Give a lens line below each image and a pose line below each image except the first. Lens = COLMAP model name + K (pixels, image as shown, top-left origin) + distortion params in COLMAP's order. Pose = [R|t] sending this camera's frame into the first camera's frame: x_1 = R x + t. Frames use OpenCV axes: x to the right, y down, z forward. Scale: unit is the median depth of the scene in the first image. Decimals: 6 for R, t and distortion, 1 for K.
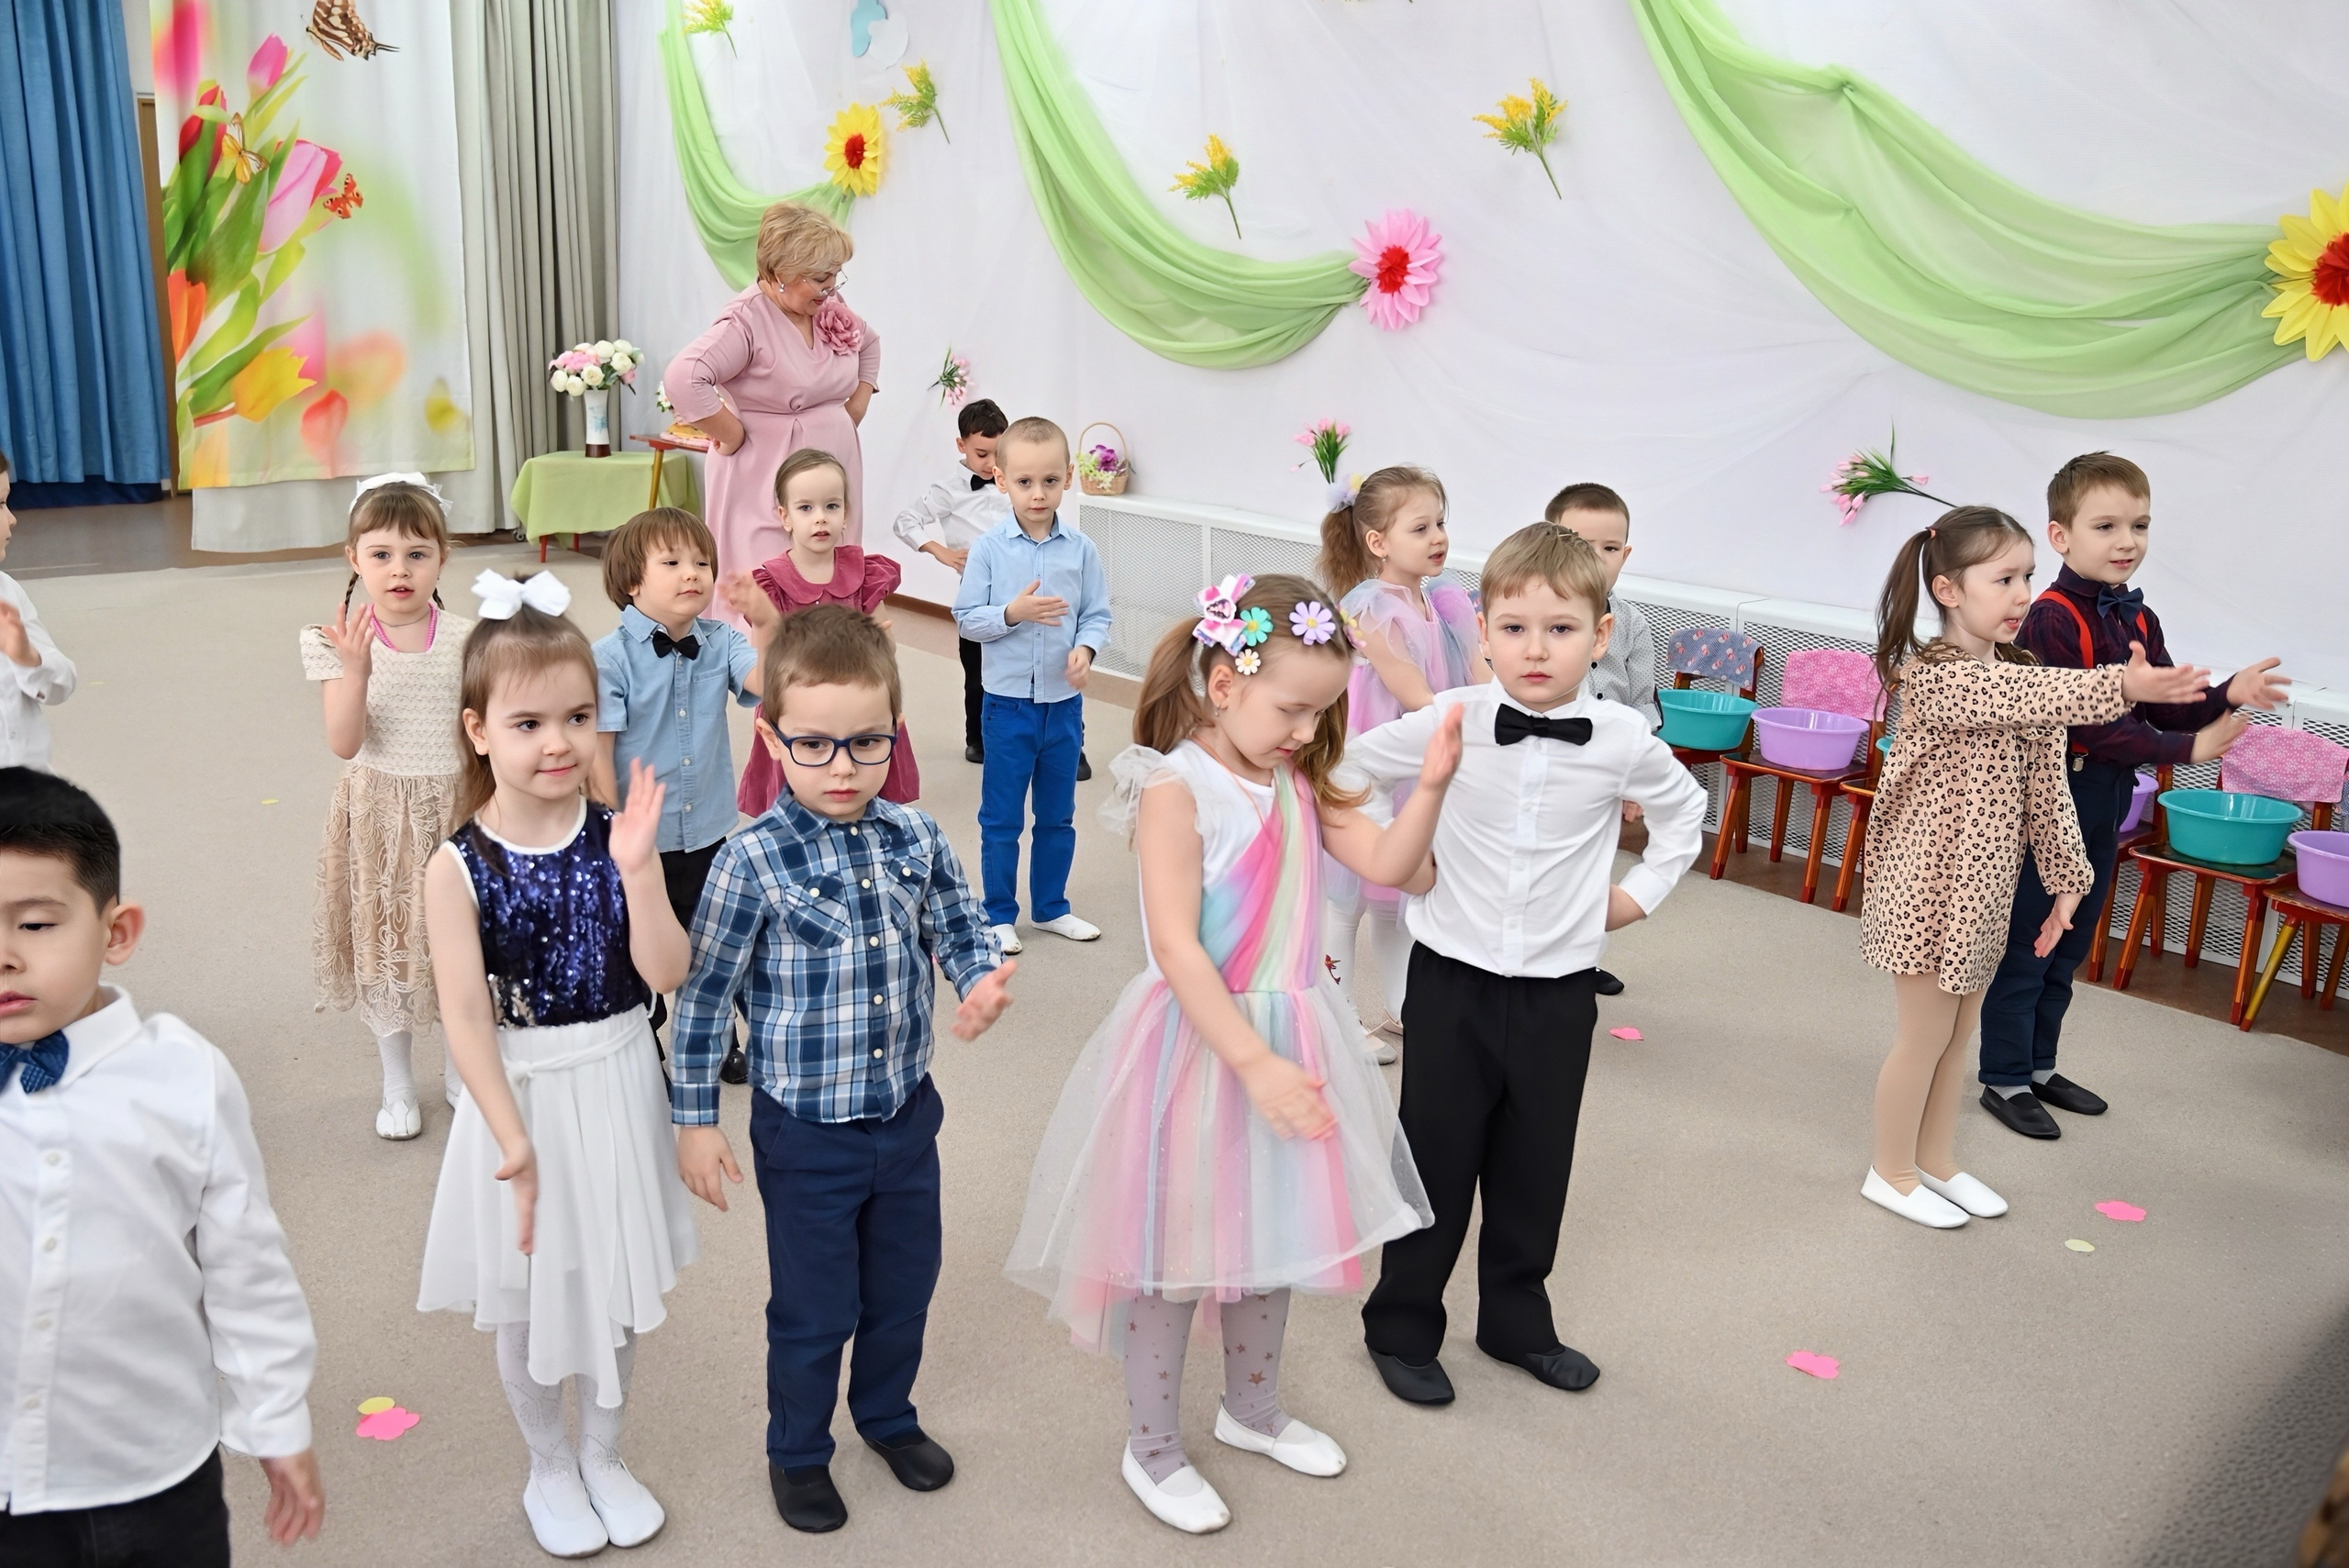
lens RADIAL K [[2213.1, 0, 1157.1], [0, 2213.1, 774.7], [0, 0, 1]] dist [-0.003228, 0.012214]
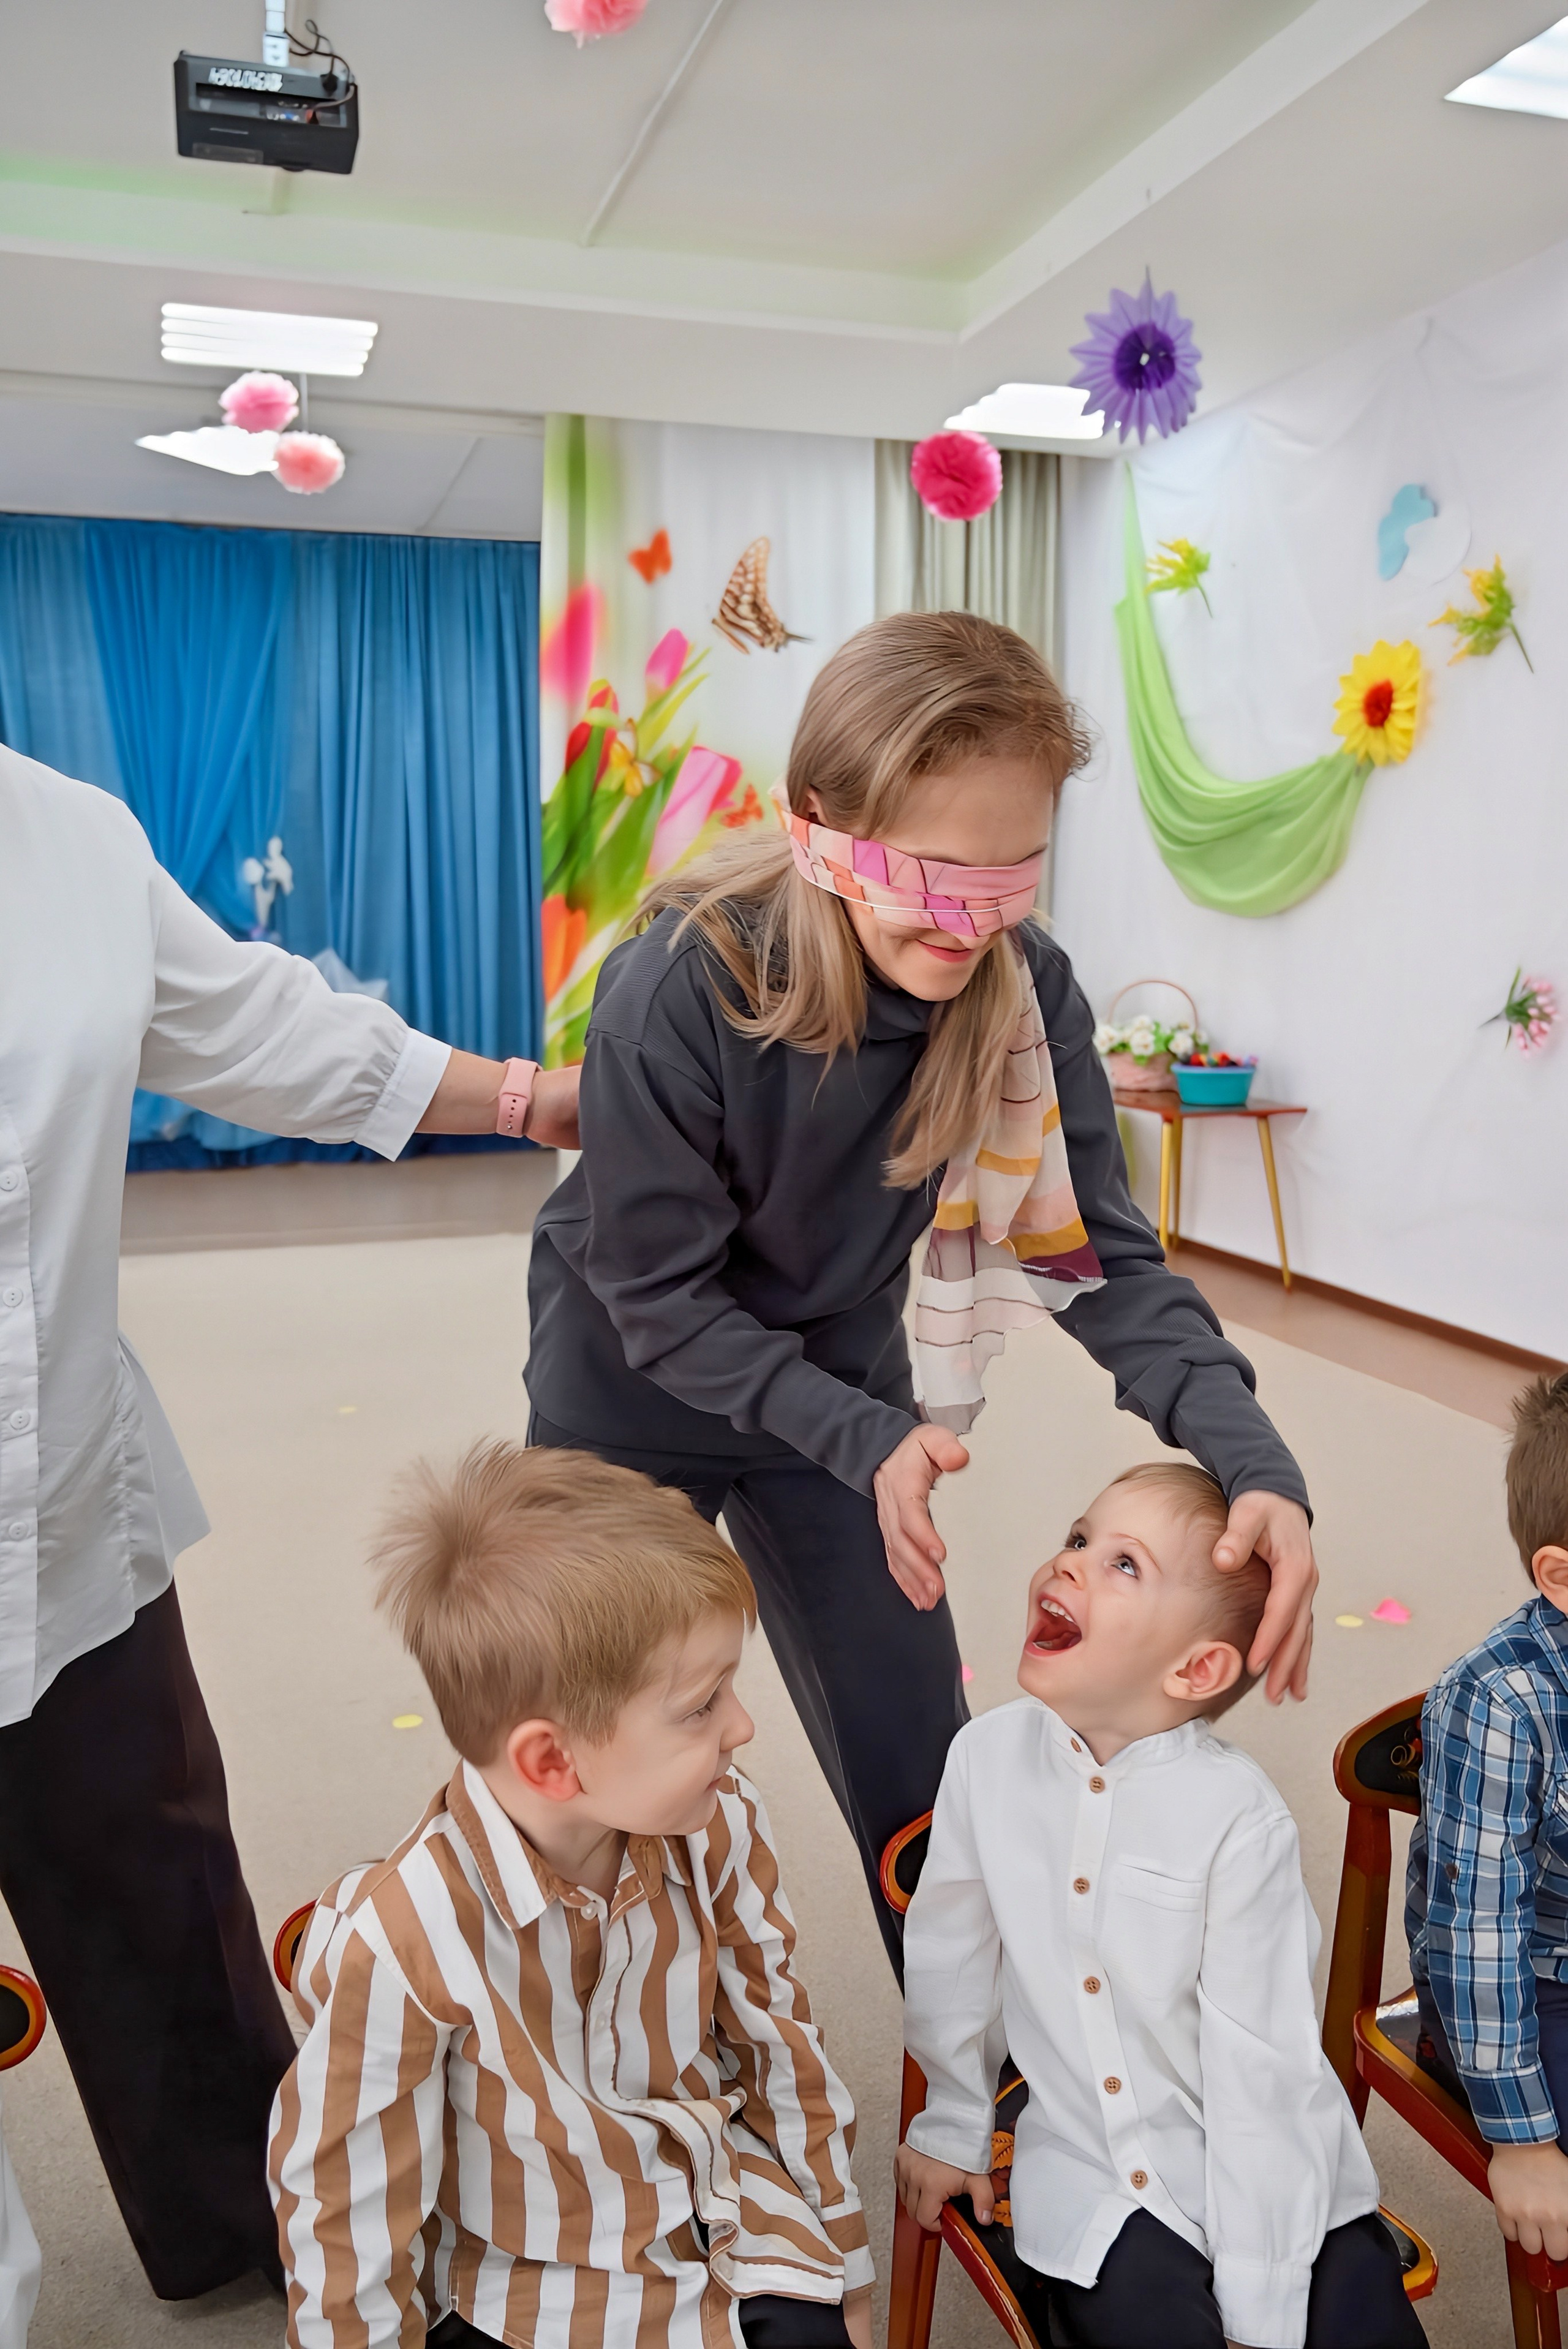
lens RADIAL K [[1846.4, 0, 801.9], [0, 1846.4, 1173.7], [0, 0, 1]] dist [-0.004804, 0.000655]
pose [[0.932860, 0.024894, -0.359378, -0.088836], [-0.061693, 0.993911, -0.091292, -0.059562], [0.354917, 0.107333, 0.928716, 0.374214]]
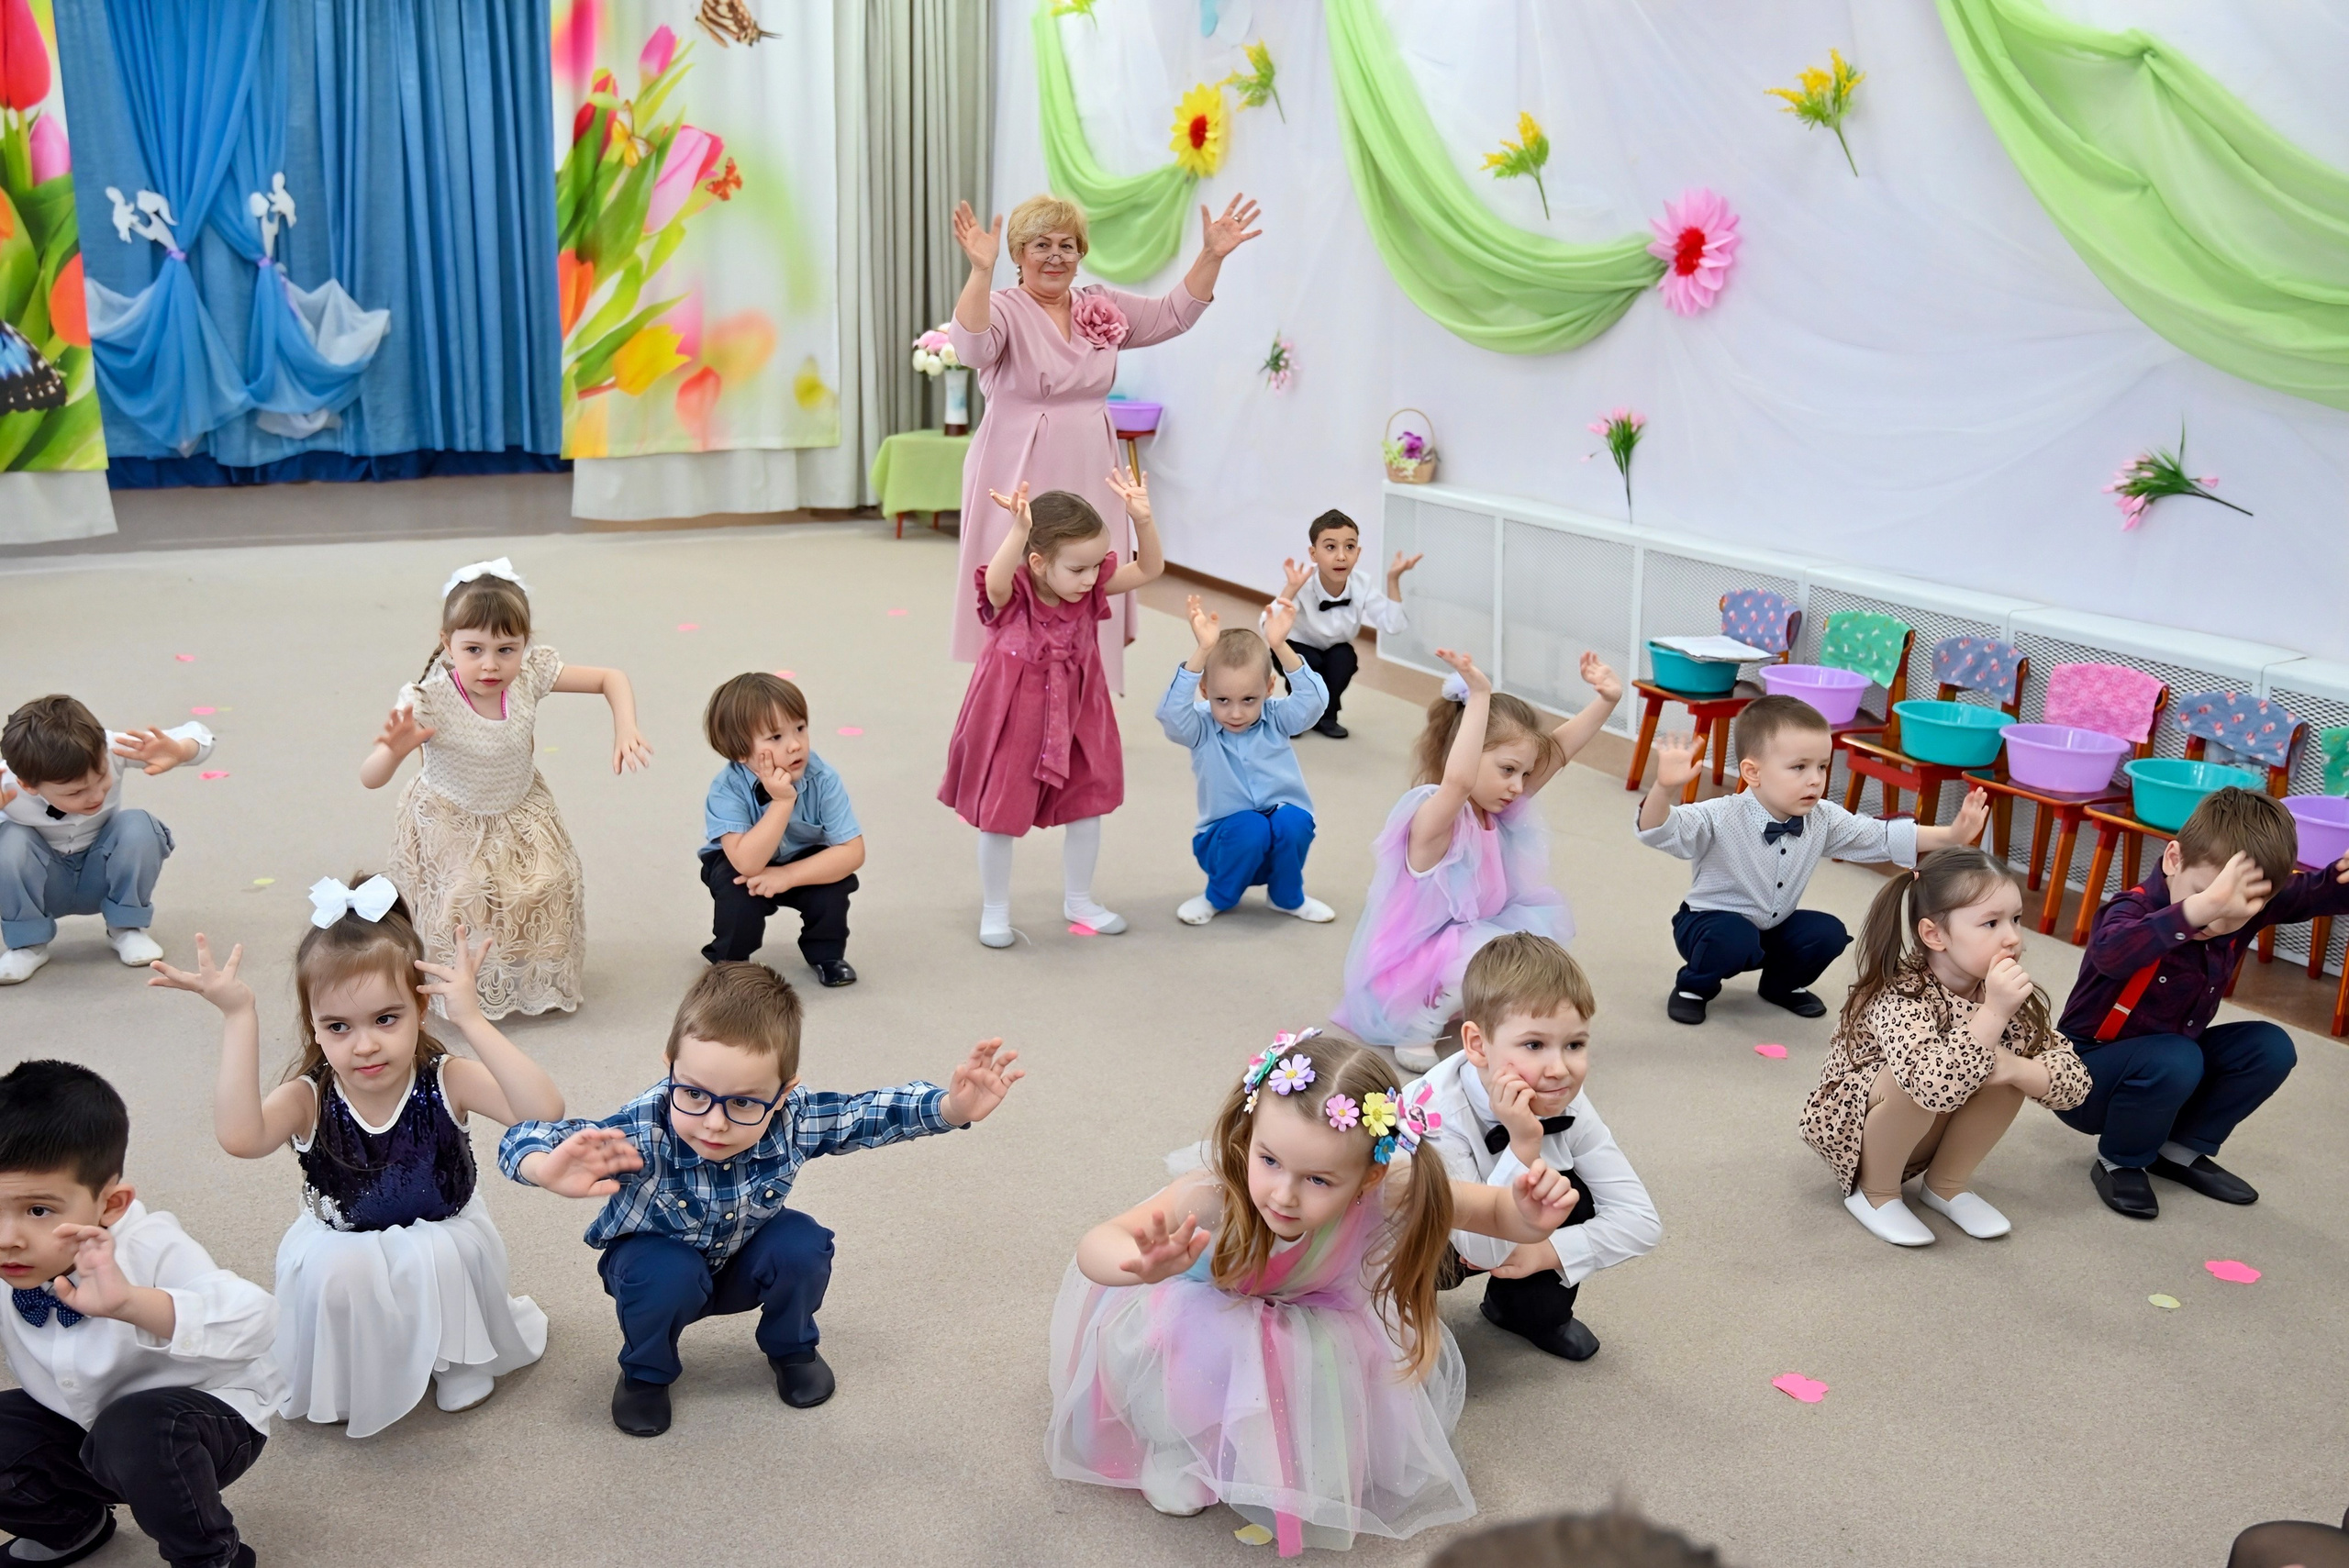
lens RADIAL K [[2301.3, 0, 1175.1], [0, 2301.3, 788.4], [0, 0, 1]] dist [0.000905, 0.012209]
pose [[0.977877, 0.050523, -0.202986, 0.075243], [-0.049862, 0.998721, 0.008372, 0.004047], [0.203149, 0.001934, 0.979146, -0.012023]]
